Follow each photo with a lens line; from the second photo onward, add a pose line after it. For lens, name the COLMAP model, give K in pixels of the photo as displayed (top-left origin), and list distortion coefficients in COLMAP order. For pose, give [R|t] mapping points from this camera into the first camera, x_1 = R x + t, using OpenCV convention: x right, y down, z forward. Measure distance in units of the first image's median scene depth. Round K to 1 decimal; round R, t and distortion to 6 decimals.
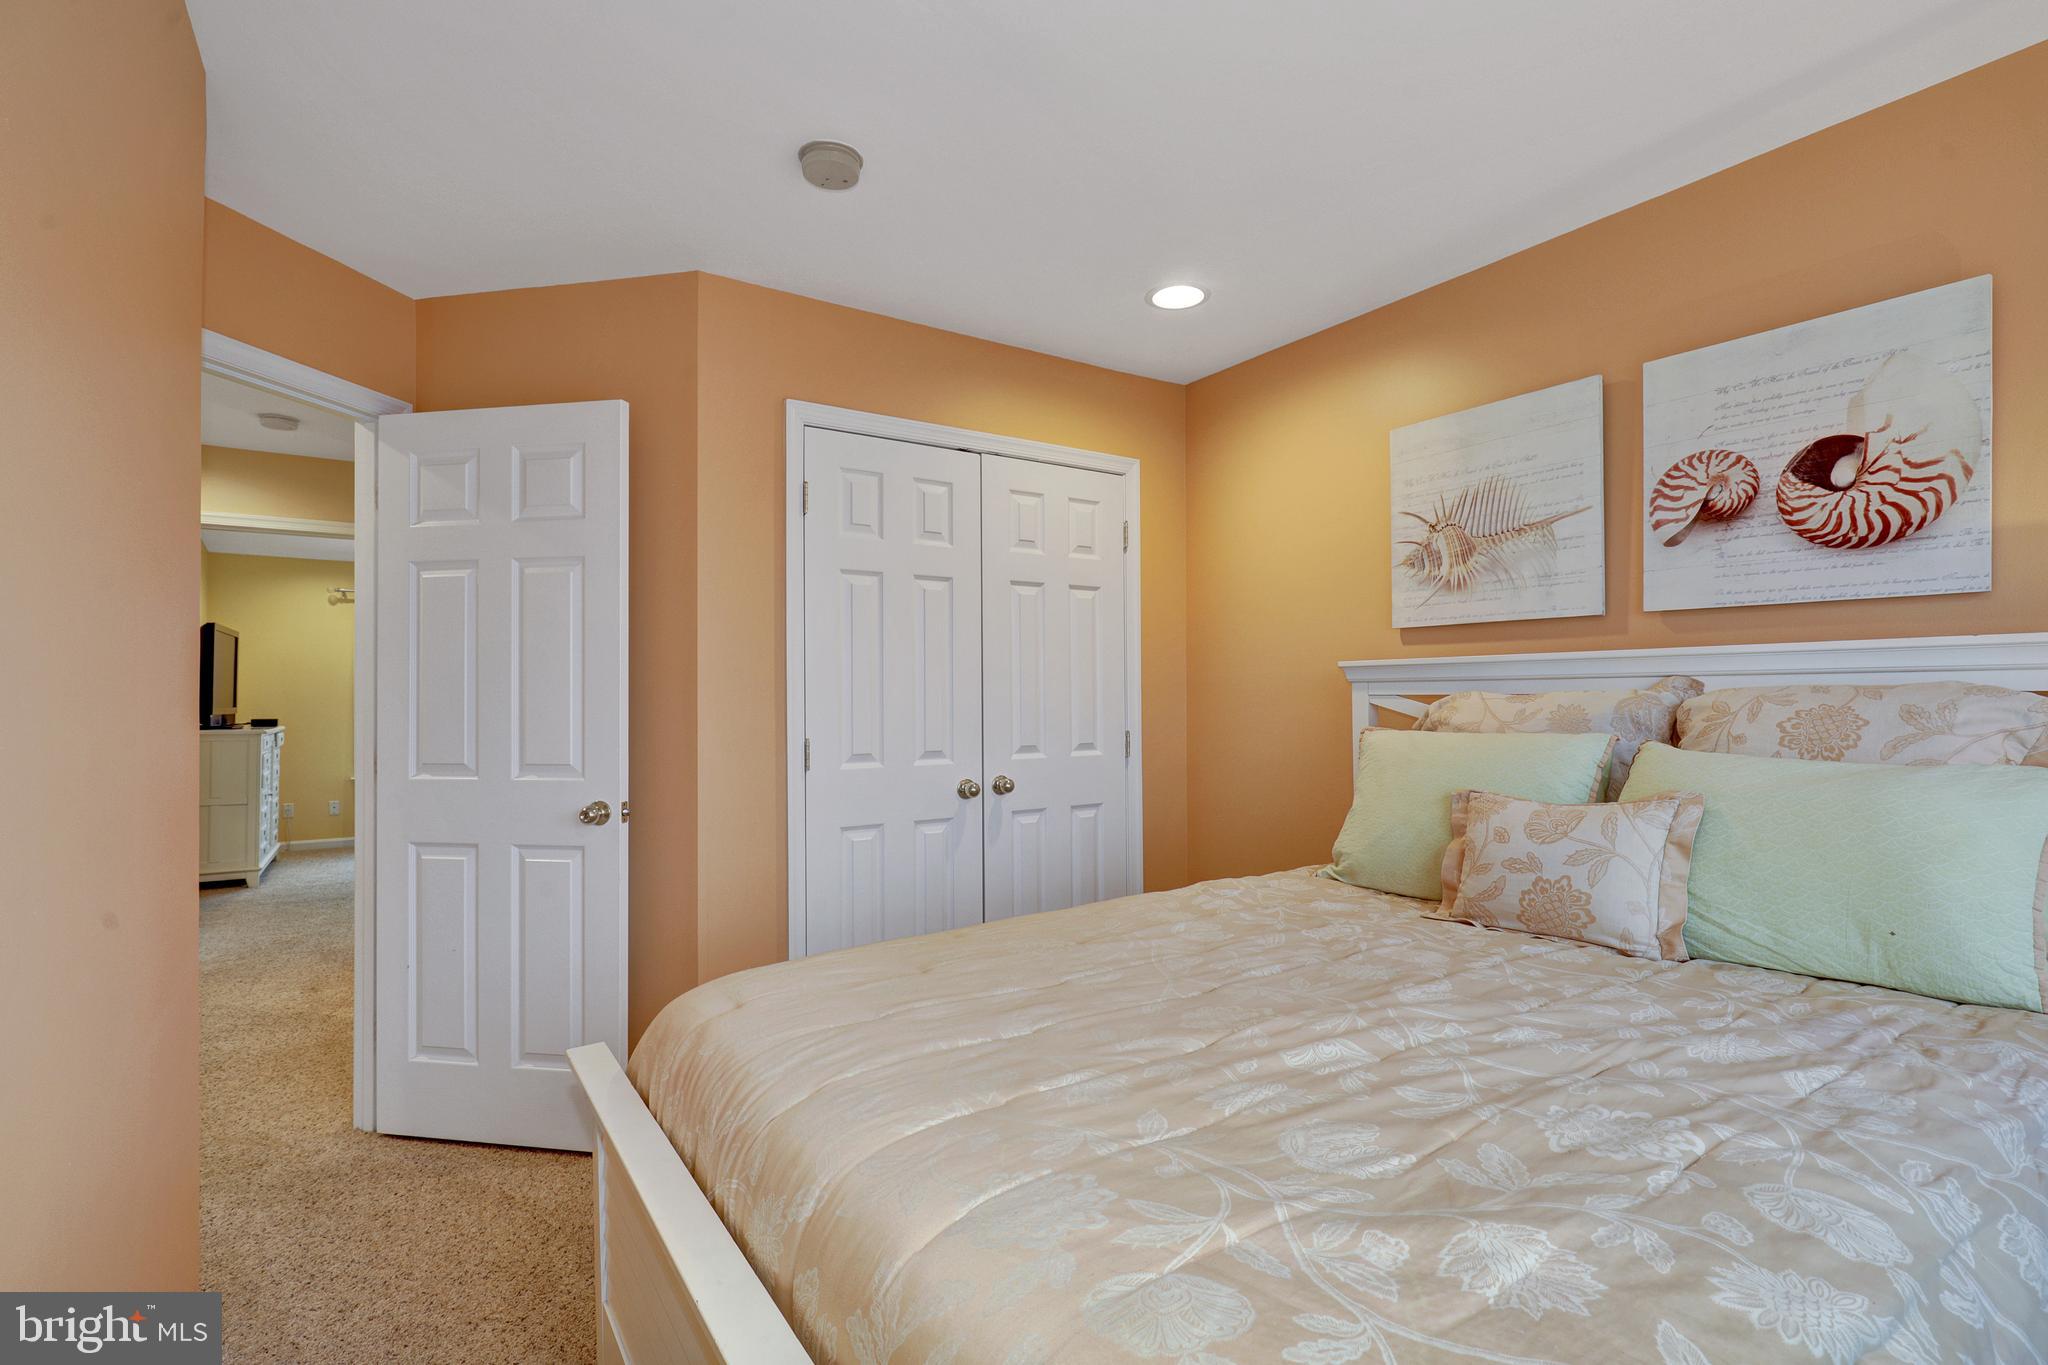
lens RADIAL K [[928.5, 0, 1056.3], [0, 928.5, 684.2], [0, 0, 1]] dist [-0.000991, -0.000321]
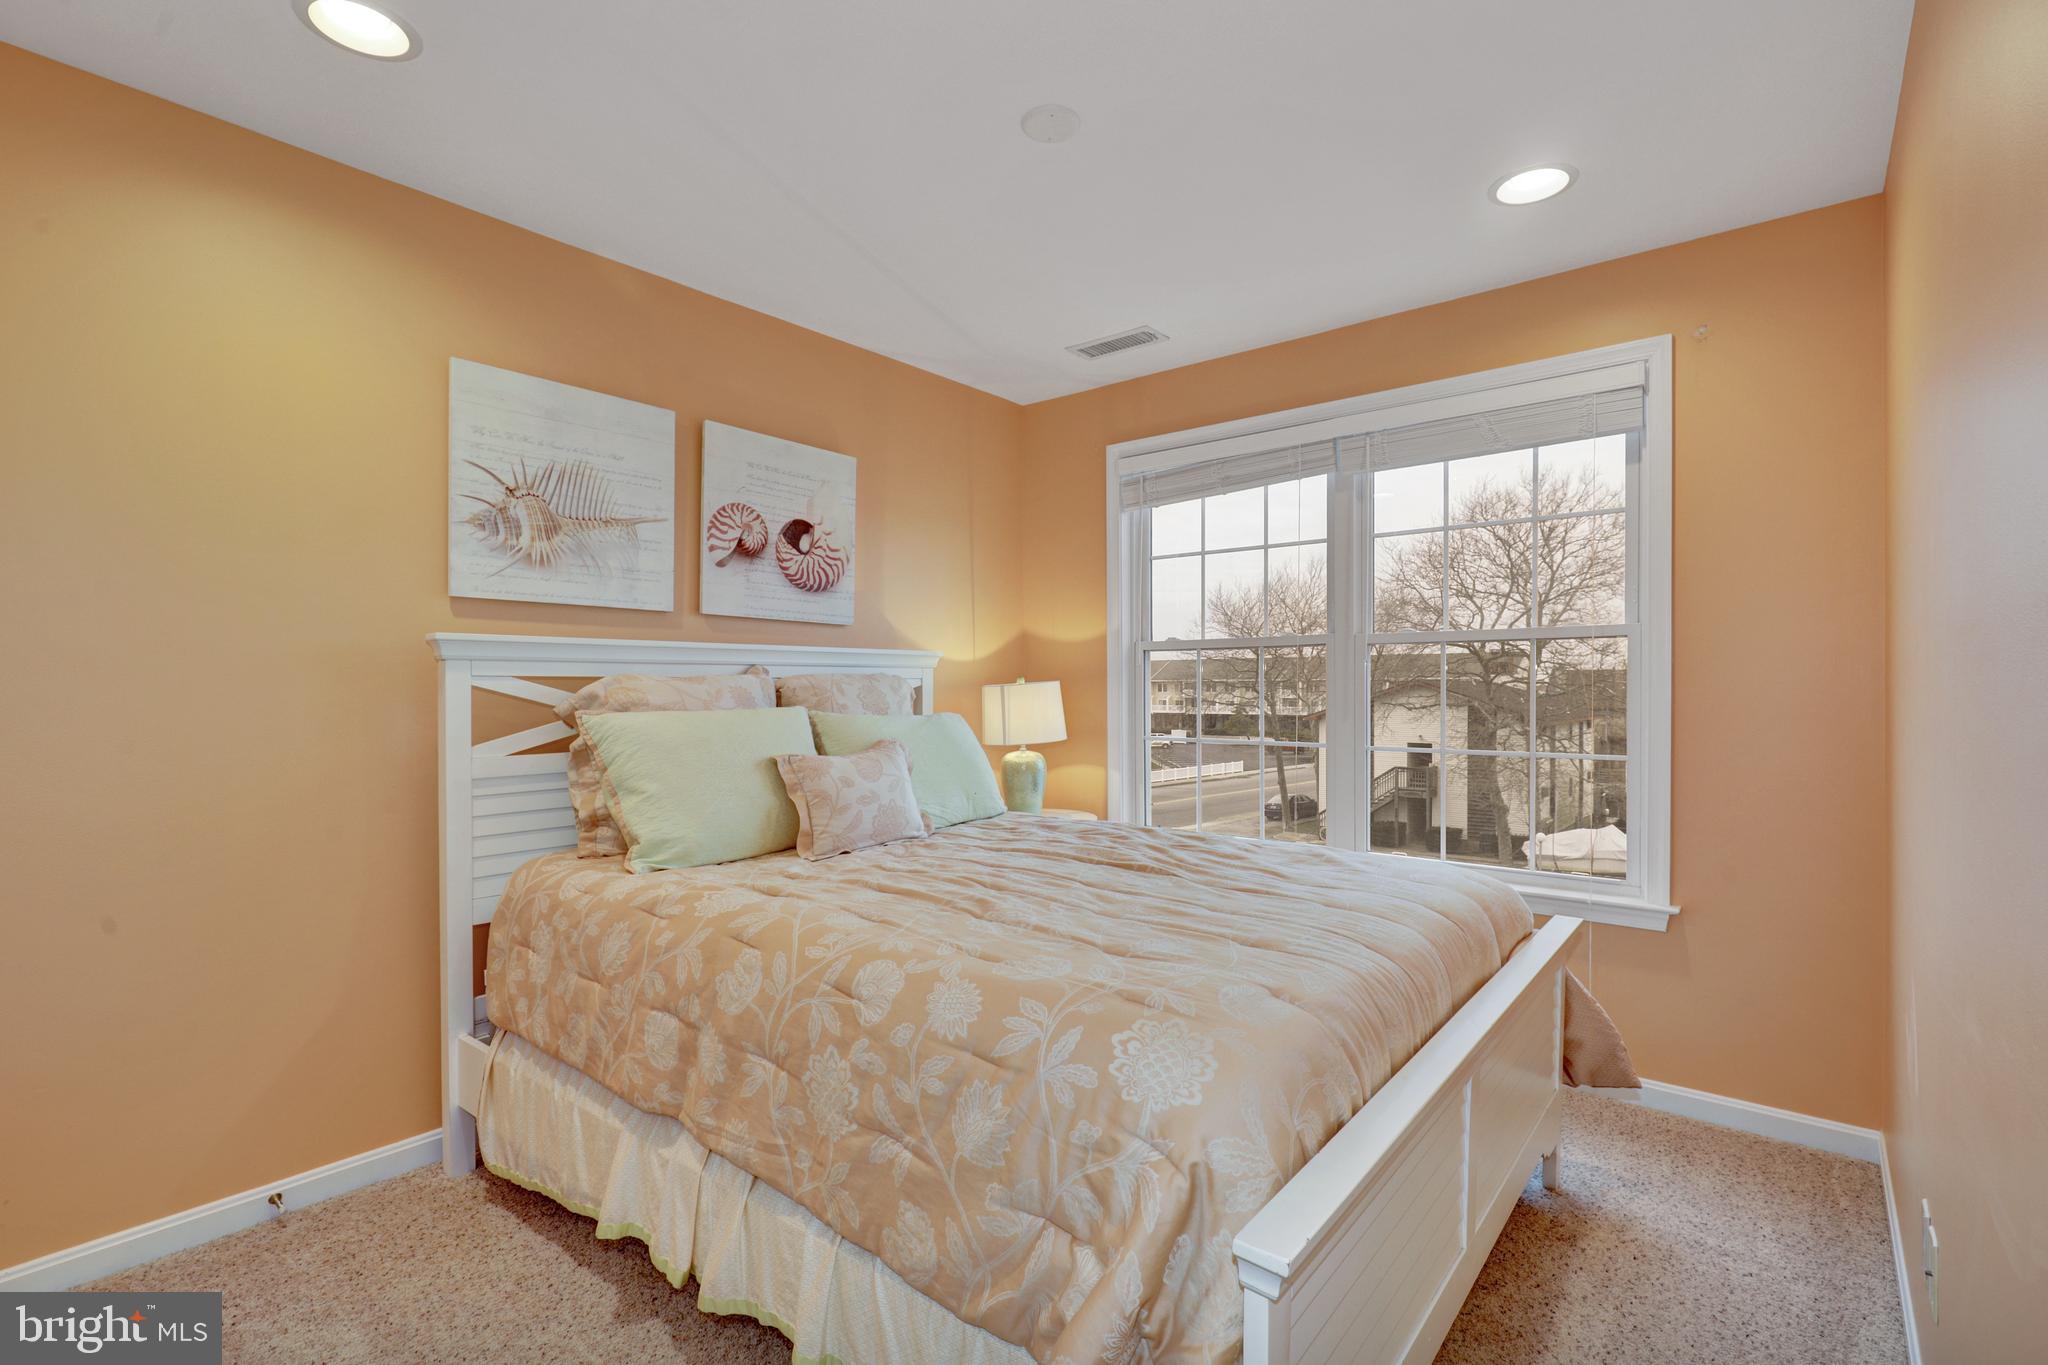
lens RADIAL K [[928.5, 0, 1056.3], [0, 928.5, 684.2], [0, 0, 1]] dist [-0.000991, -0.000321]
pose [[-0.270973, 0.007523, 0.962558, -0.737184], [-0.010677, 0.999884, -0.010820, 0.027812], [-0.962528, -0.013209, -0.270861, 0.889006]]
